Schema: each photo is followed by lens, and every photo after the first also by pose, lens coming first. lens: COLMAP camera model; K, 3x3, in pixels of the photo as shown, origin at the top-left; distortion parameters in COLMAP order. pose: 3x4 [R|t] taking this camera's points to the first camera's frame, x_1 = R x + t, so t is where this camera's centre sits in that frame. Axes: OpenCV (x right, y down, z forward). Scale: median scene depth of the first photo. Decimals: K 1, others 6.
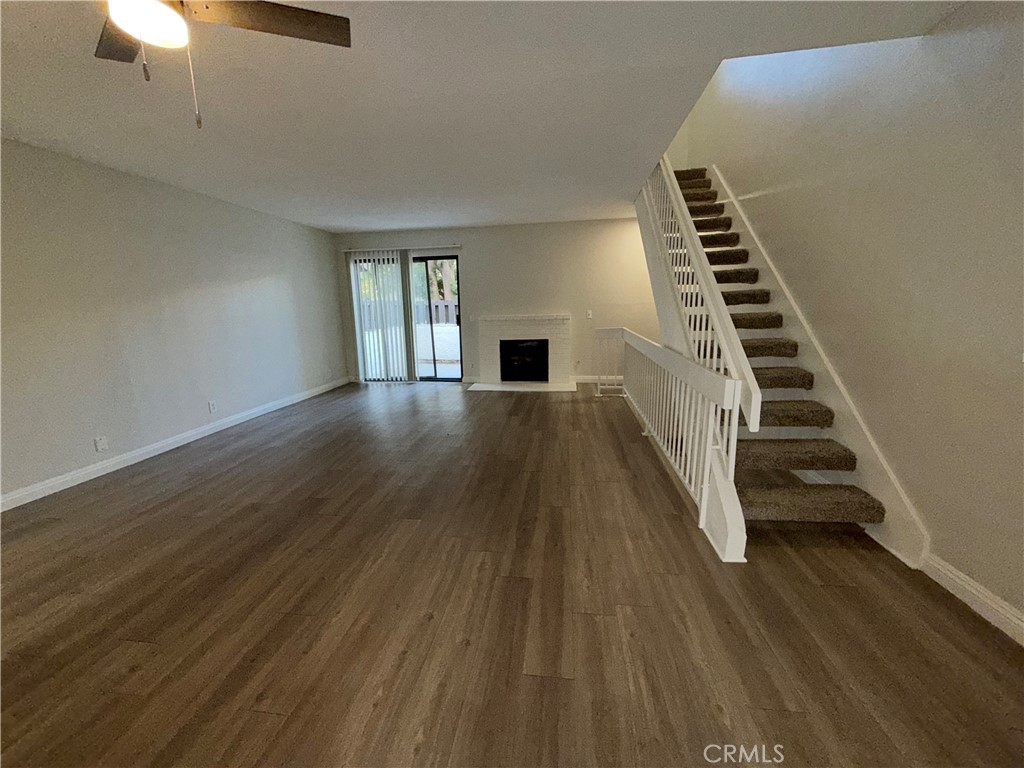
lens RADIAL K [[407.6, 0, 507.7], [0, 407.6, 384.4], [0, 0, 1]] dist [0.000248, -0.000166]
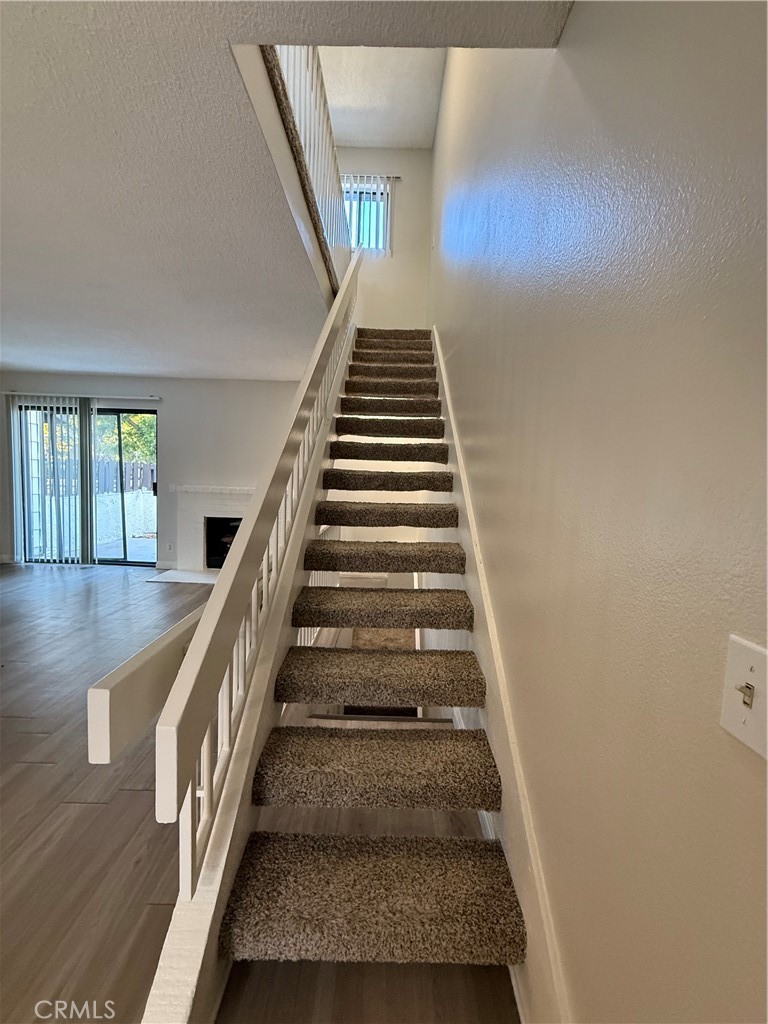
lens RADIAL K [[407.6, 0, 388.4], [0, 407.6, 505.9], [0, 0, 1]] dist [0.000248, -0.000166]
pose [[0.989087, 0.043797, 0.140672, 0.218568], [-0.027126, 0.992606, -0.118311, -0.043822], [-0.144814, 0.113204, 0.982962, 0.156766]]
